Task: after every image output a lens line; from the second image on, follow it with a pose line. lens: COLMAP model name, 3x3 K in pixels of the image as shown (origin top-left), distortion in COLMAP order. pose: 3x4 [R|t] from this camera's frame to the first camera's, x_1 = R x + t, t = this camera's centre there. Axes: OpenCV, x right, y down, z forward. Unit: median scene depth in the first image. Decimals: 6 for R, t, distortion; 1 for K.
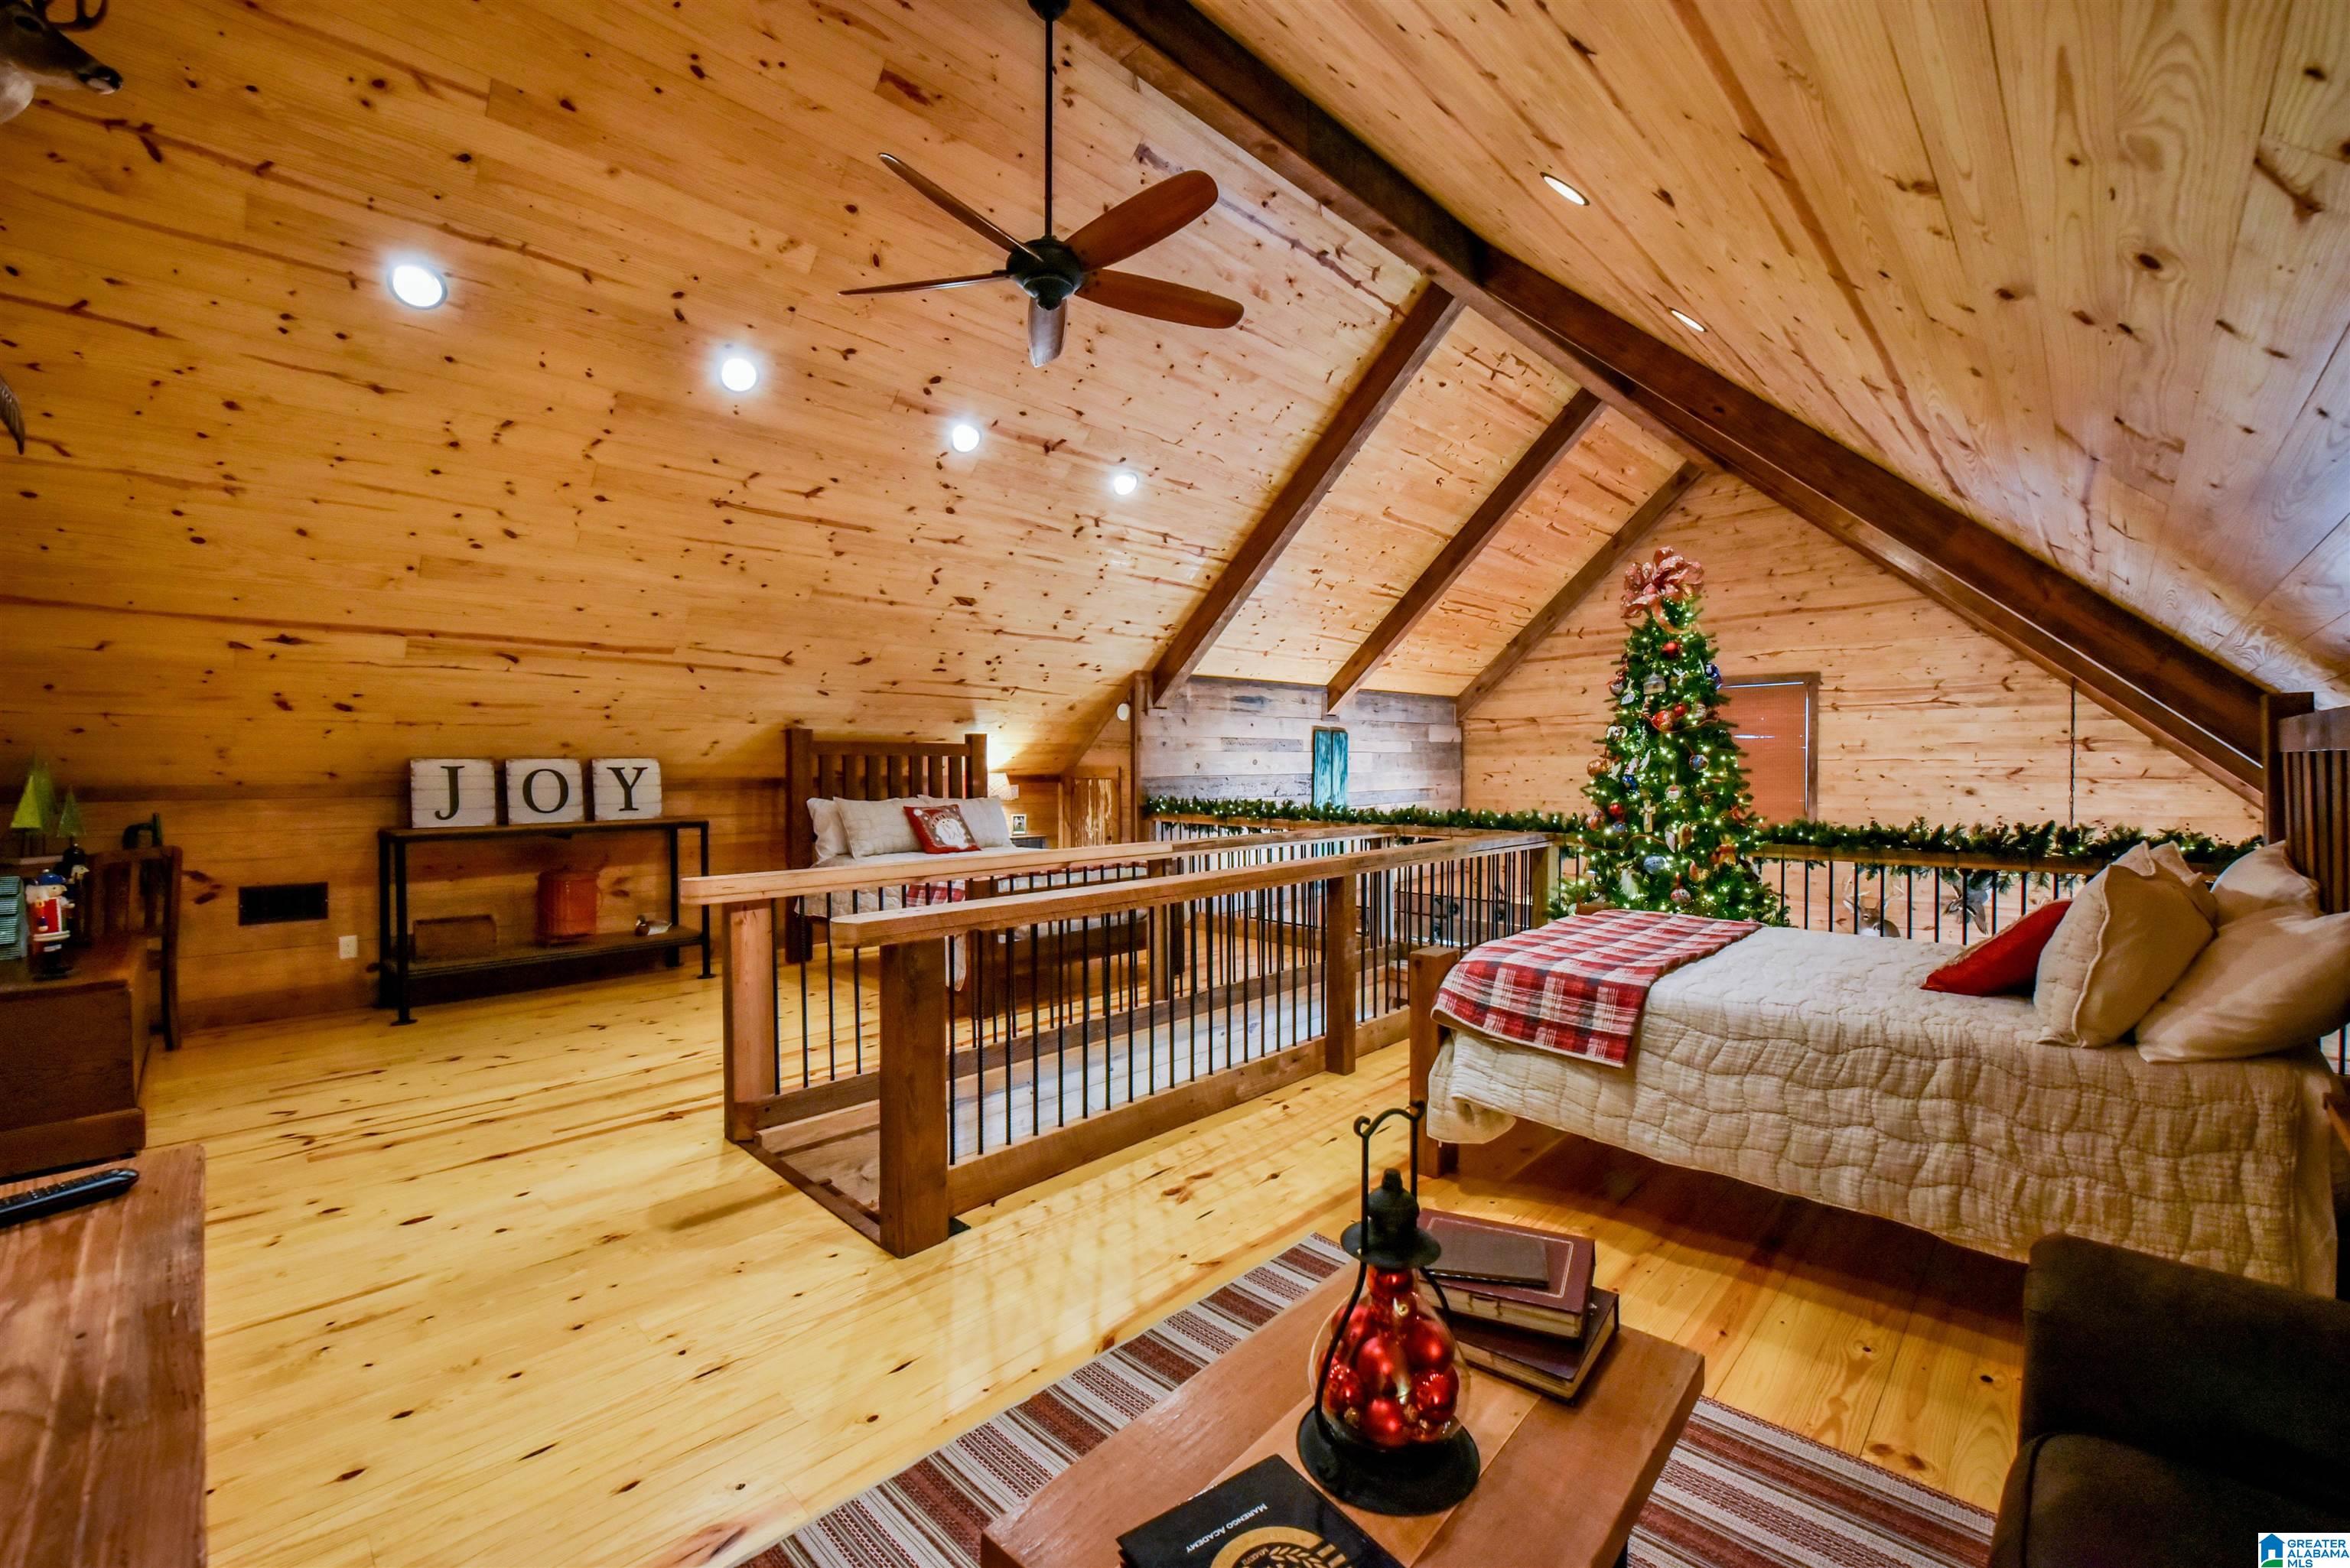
lens RADIAL K [[965.5, 0, 1171.6], [0, 965.5, 777.8], [0, 0, 1]] dist [-0.013736, -0.002402]
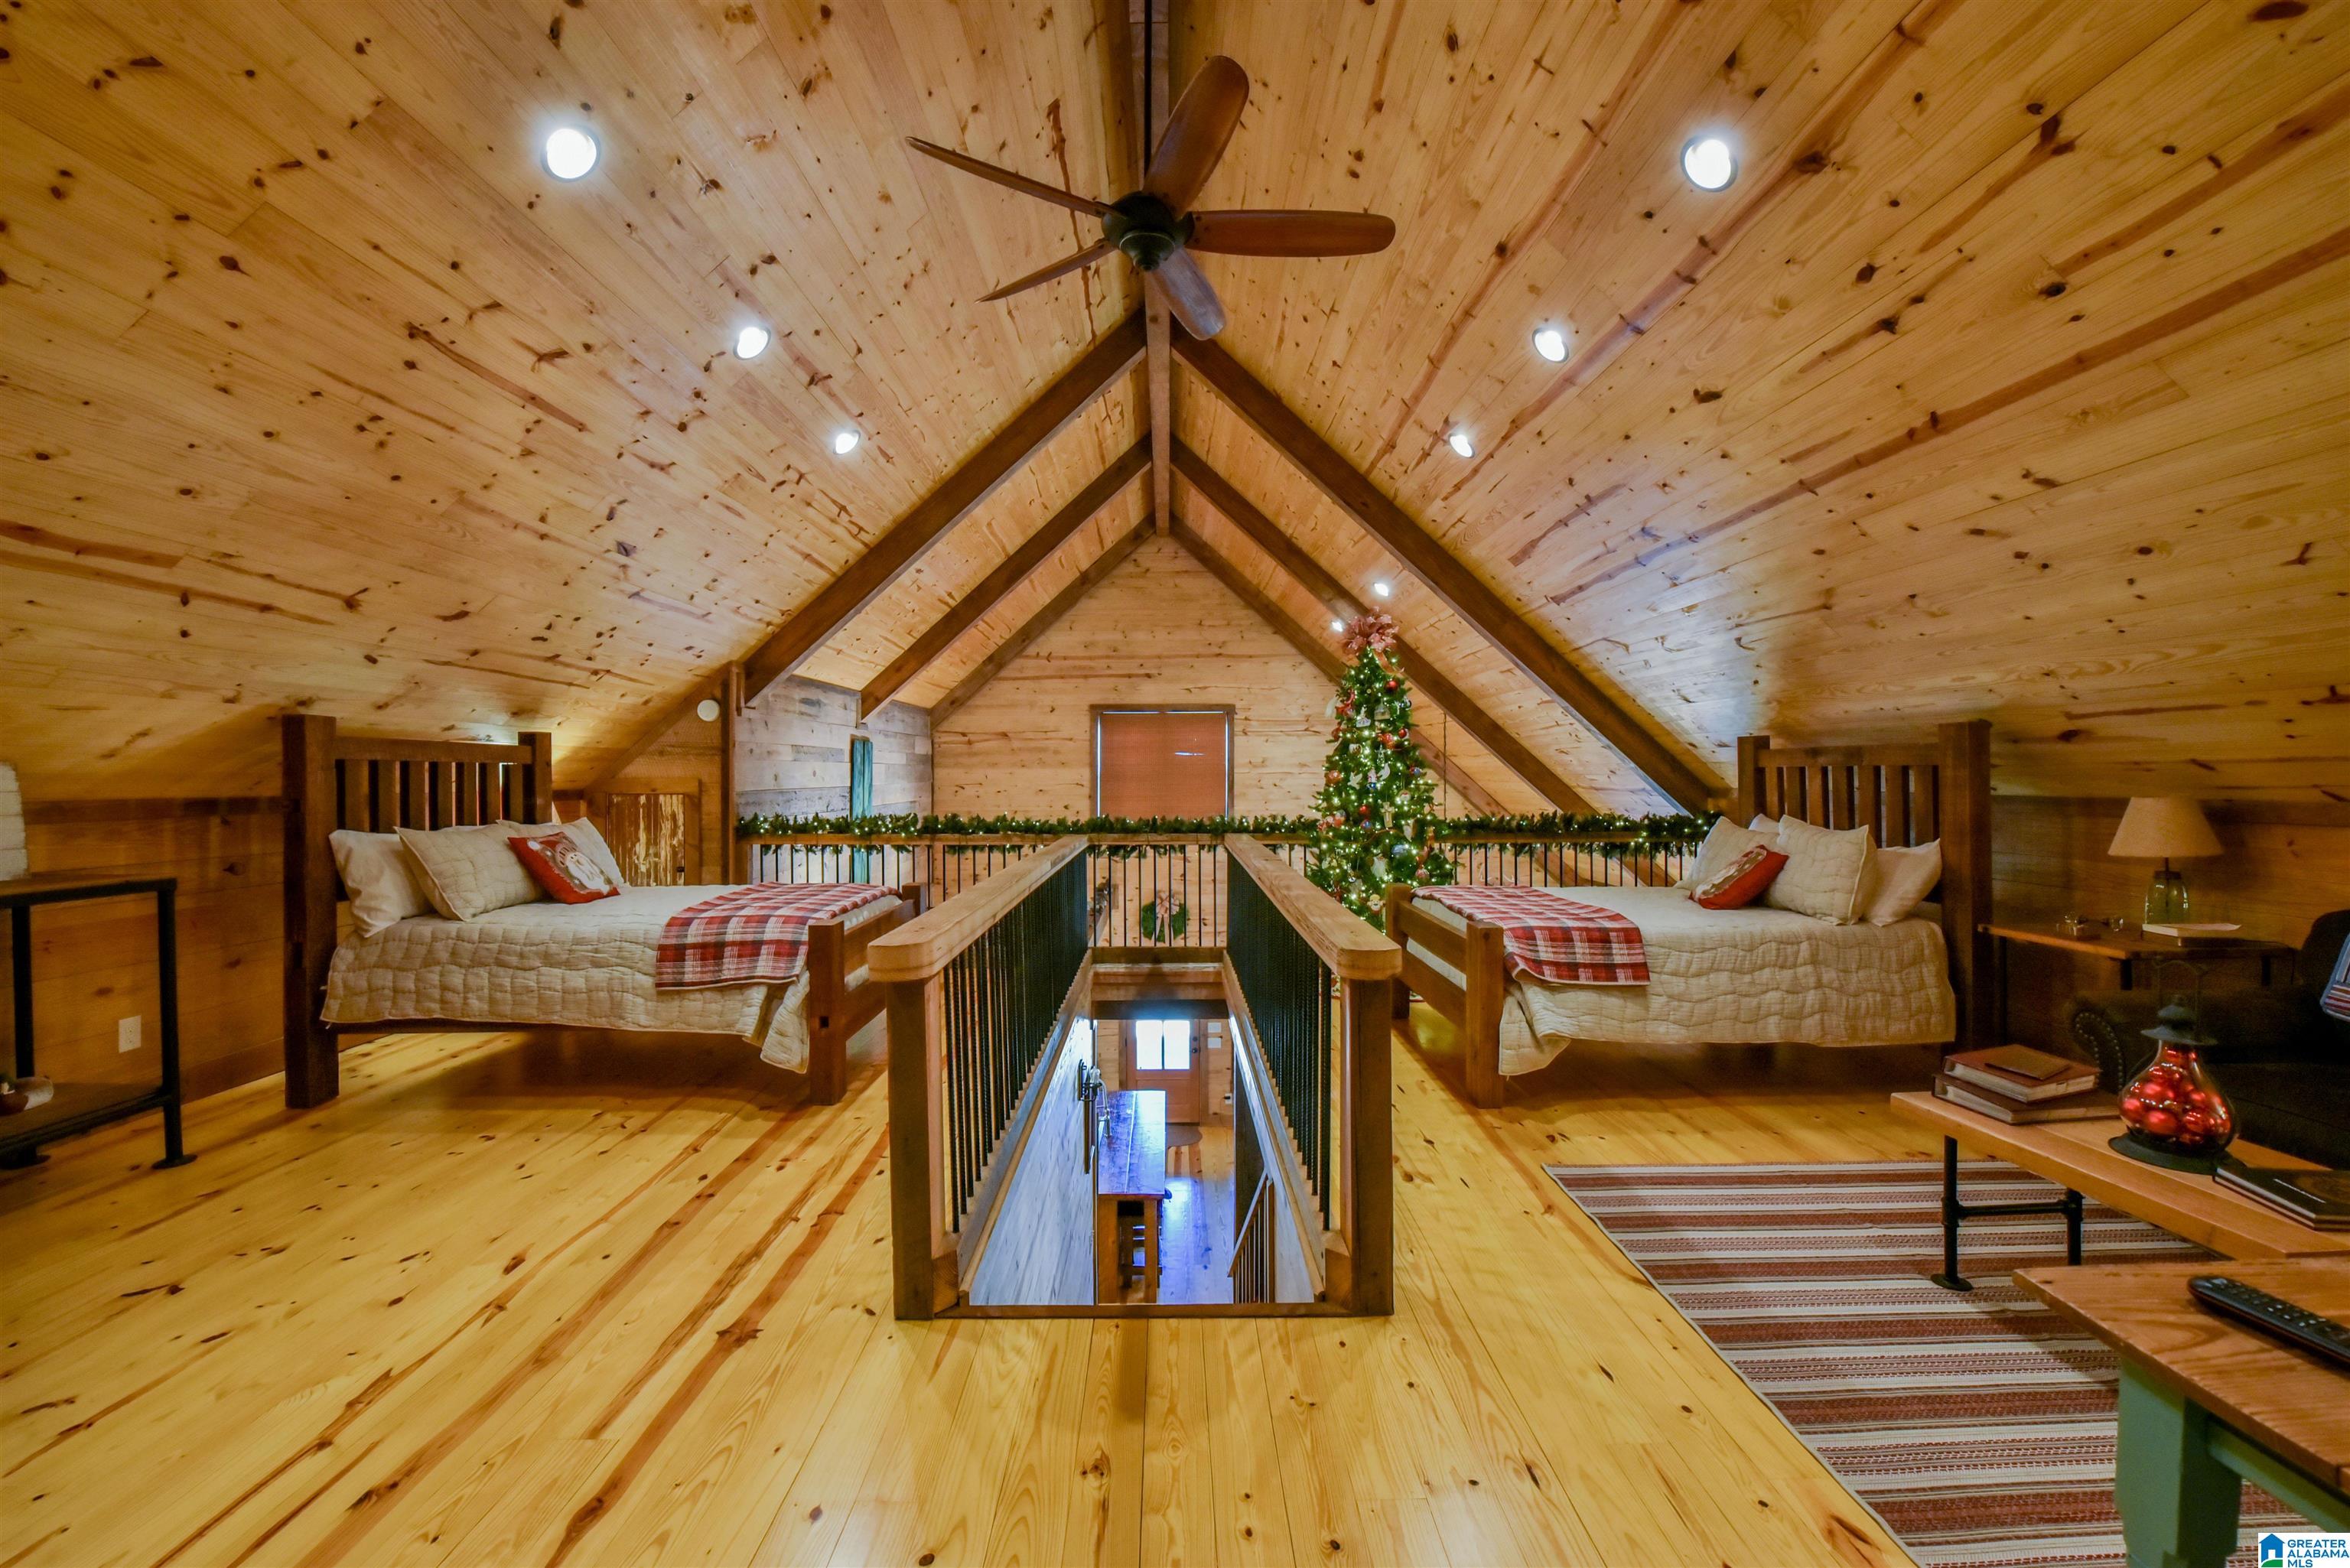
lens RADIAL K [[965.5, 0, 1184.3], [0, 965.5, 776.2], [0, 0, 1]] dist [-0.013736, -0.002402]
pose [[0.705574, -0.000124, 0.708637, -0.425012], [0.011414, 0.999872, -0.011189, -0.000083], [-0.708545, 0.015984, 0.705485, 0.196421]]
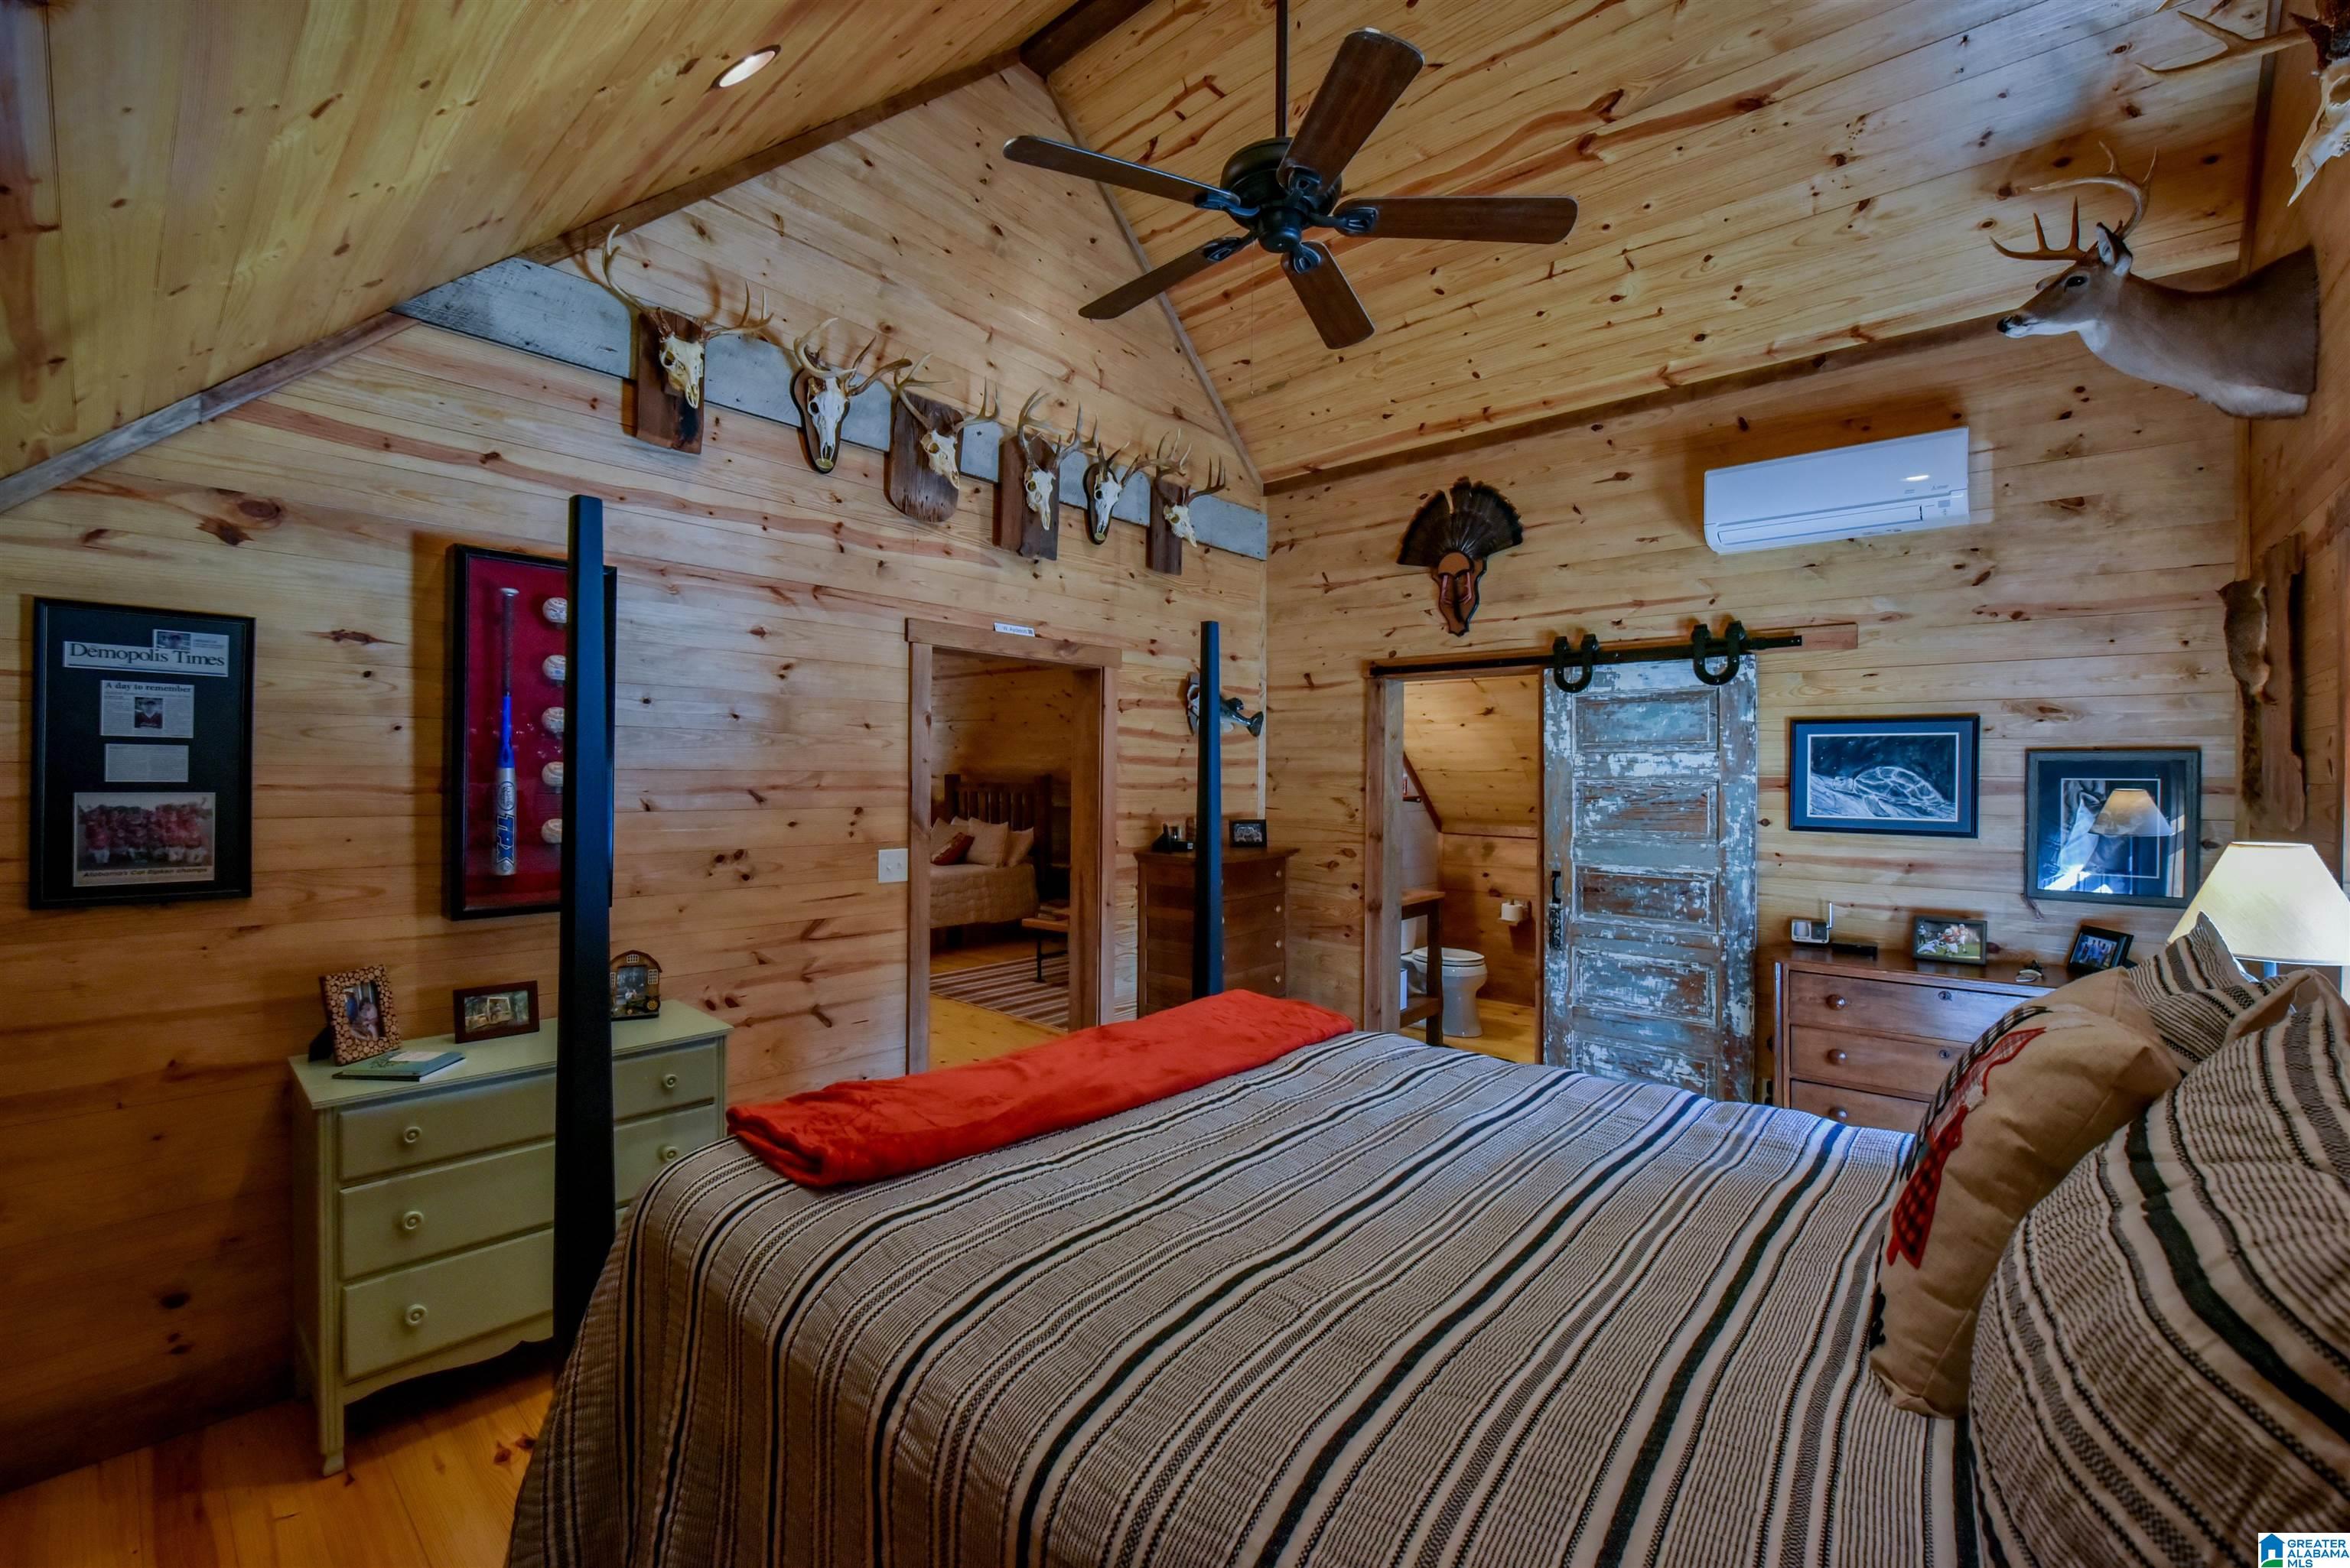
lens RADIAL K [[965.5, 0, 1181.3], [0, 965.5, 775.6], [0, 0, 1]] dist [-0.013736, -0.002402]
pose [[-0.046618, -0.000113, 0.998913, -1.021575], [0.008080, 0.999967, 0.000490, -0.031928], [-0.998880, 0.008094, -0.046616, 0.141069]]
